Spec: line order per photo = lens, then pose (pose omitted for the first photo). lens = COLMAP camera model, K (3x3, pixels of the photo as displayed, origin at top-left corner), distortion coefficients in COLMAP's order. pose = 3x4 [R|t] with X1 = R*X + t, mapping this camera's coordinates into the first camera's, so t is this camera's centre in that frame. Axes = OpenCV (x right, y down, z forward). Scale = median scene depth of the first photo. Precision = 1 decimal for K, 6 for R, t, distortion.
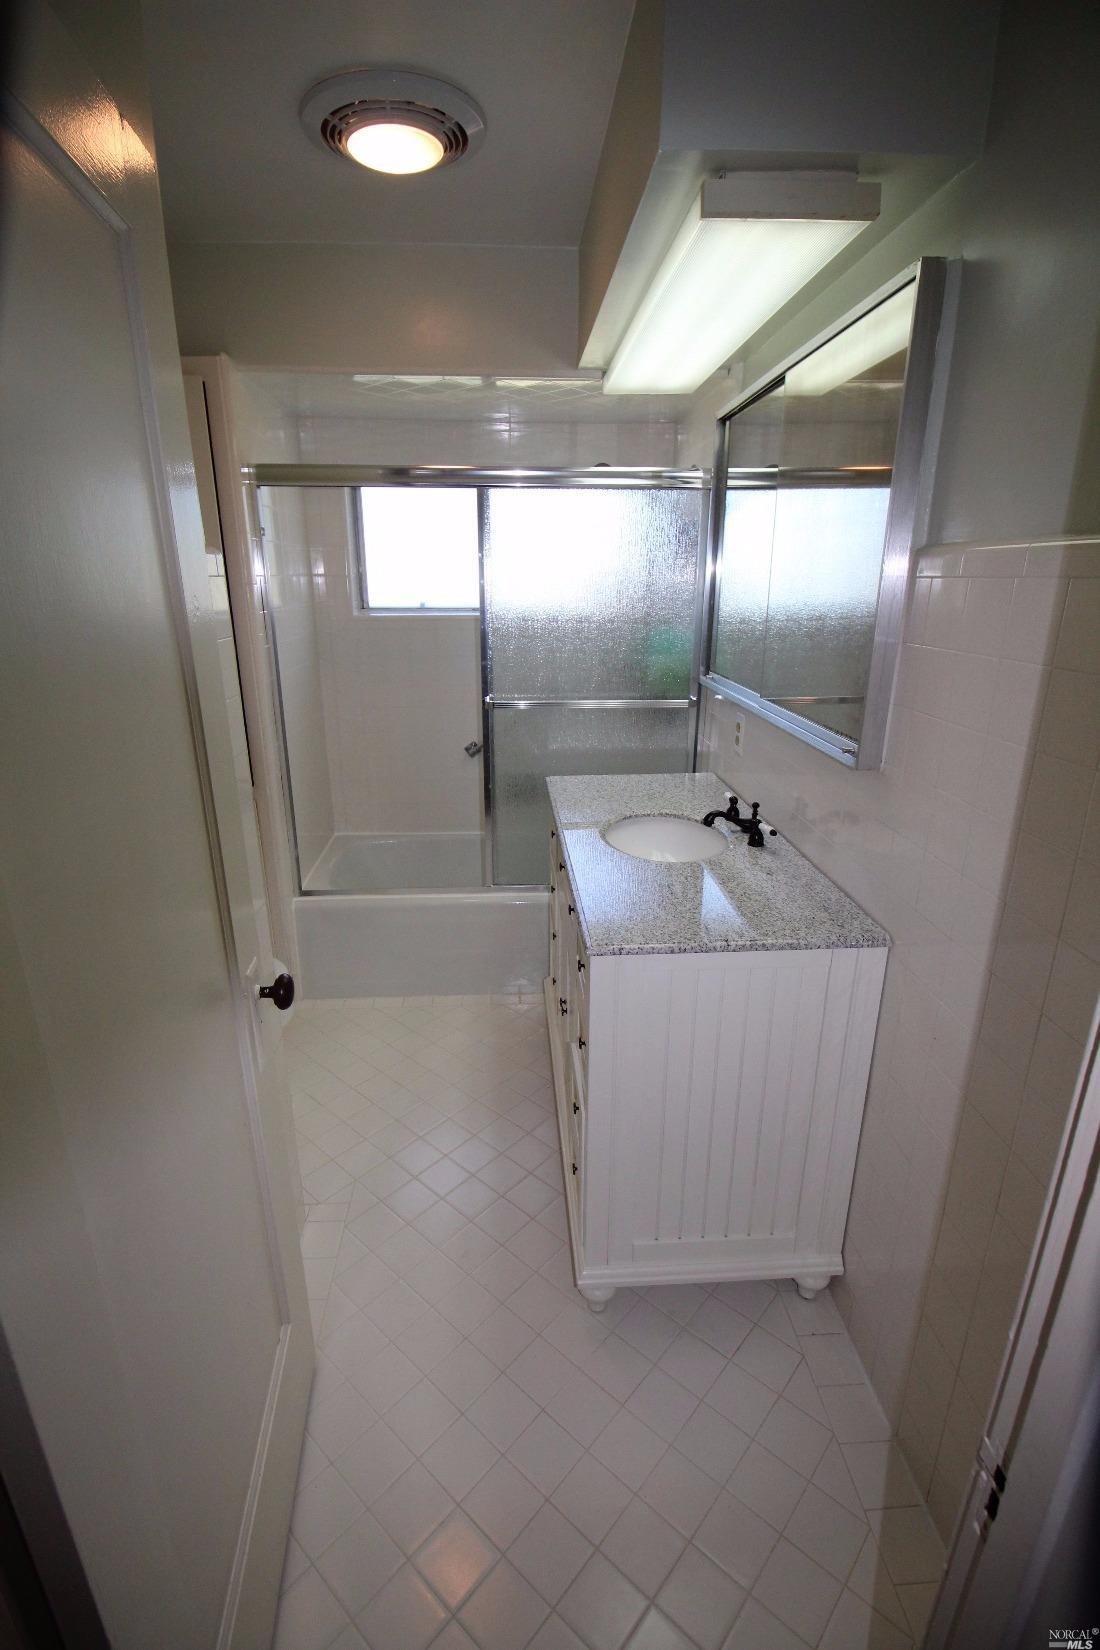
lens RADIAL K [[767.5, 0, 543.6], [0, 767.5, 826.8], [0, 0, 1]] dist [-0.010886, -0.008408]
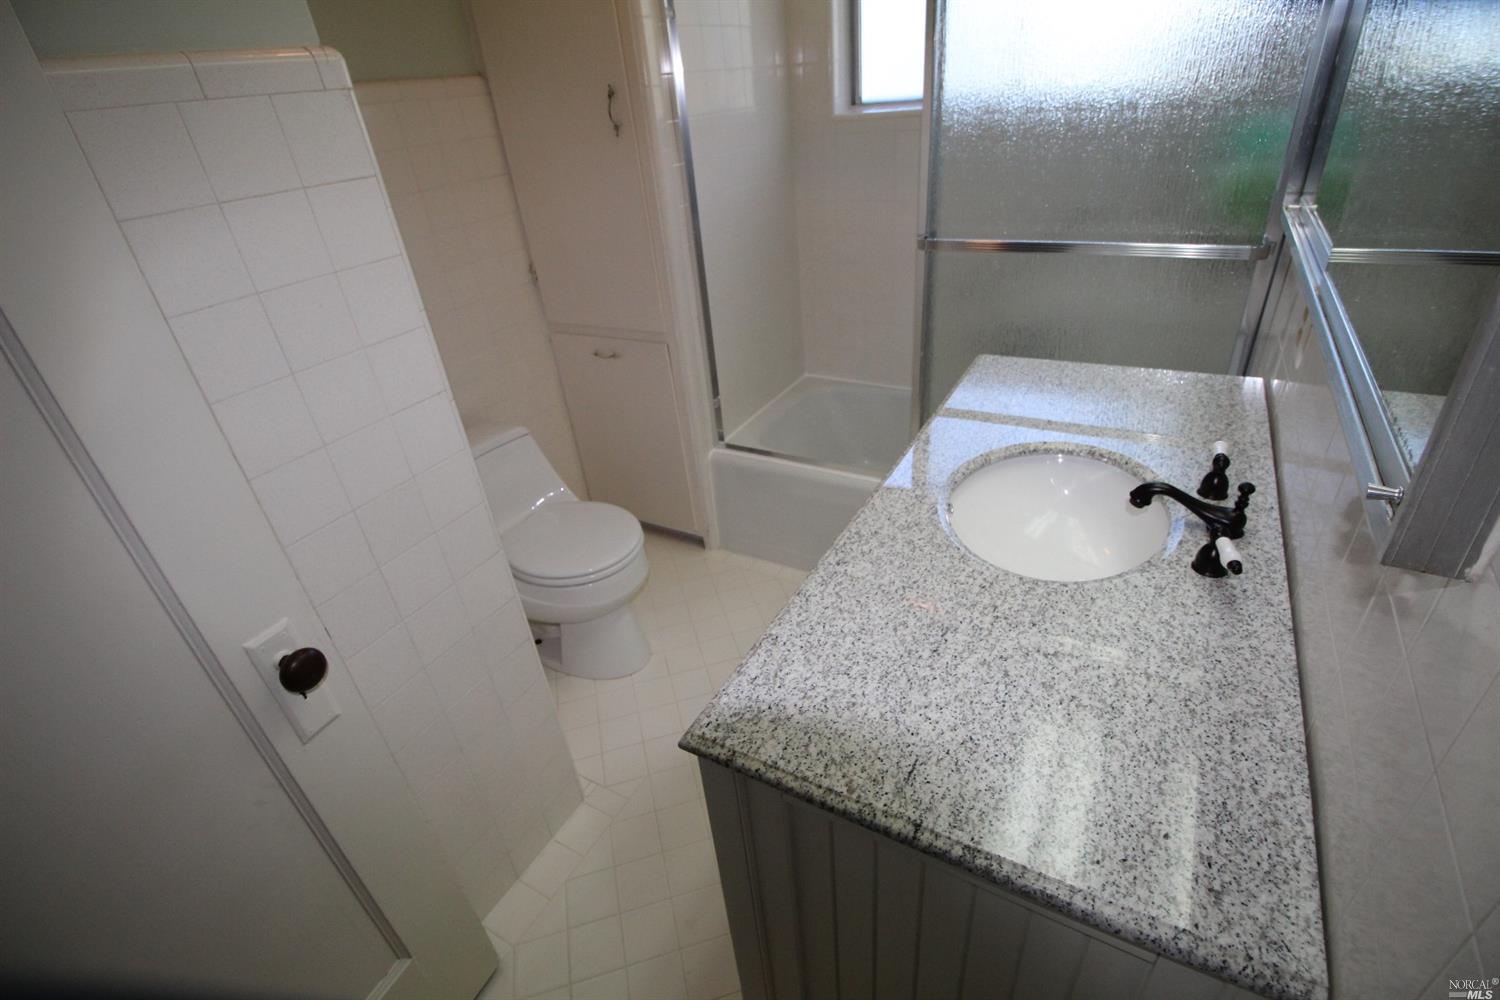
lens RADIAL K [[697.7, 0, 753.9], [0, 697.7, 501.1], [0, 0, 1]] dist [-0.010886, -0.008408]
pose [[0.839462, 0.218073, -0.497743, 0.168990], [-0.089989, 0.959087, 0.268430, -0.084671], [0.535916, -0.180546, 0.824741, 0.314996]]
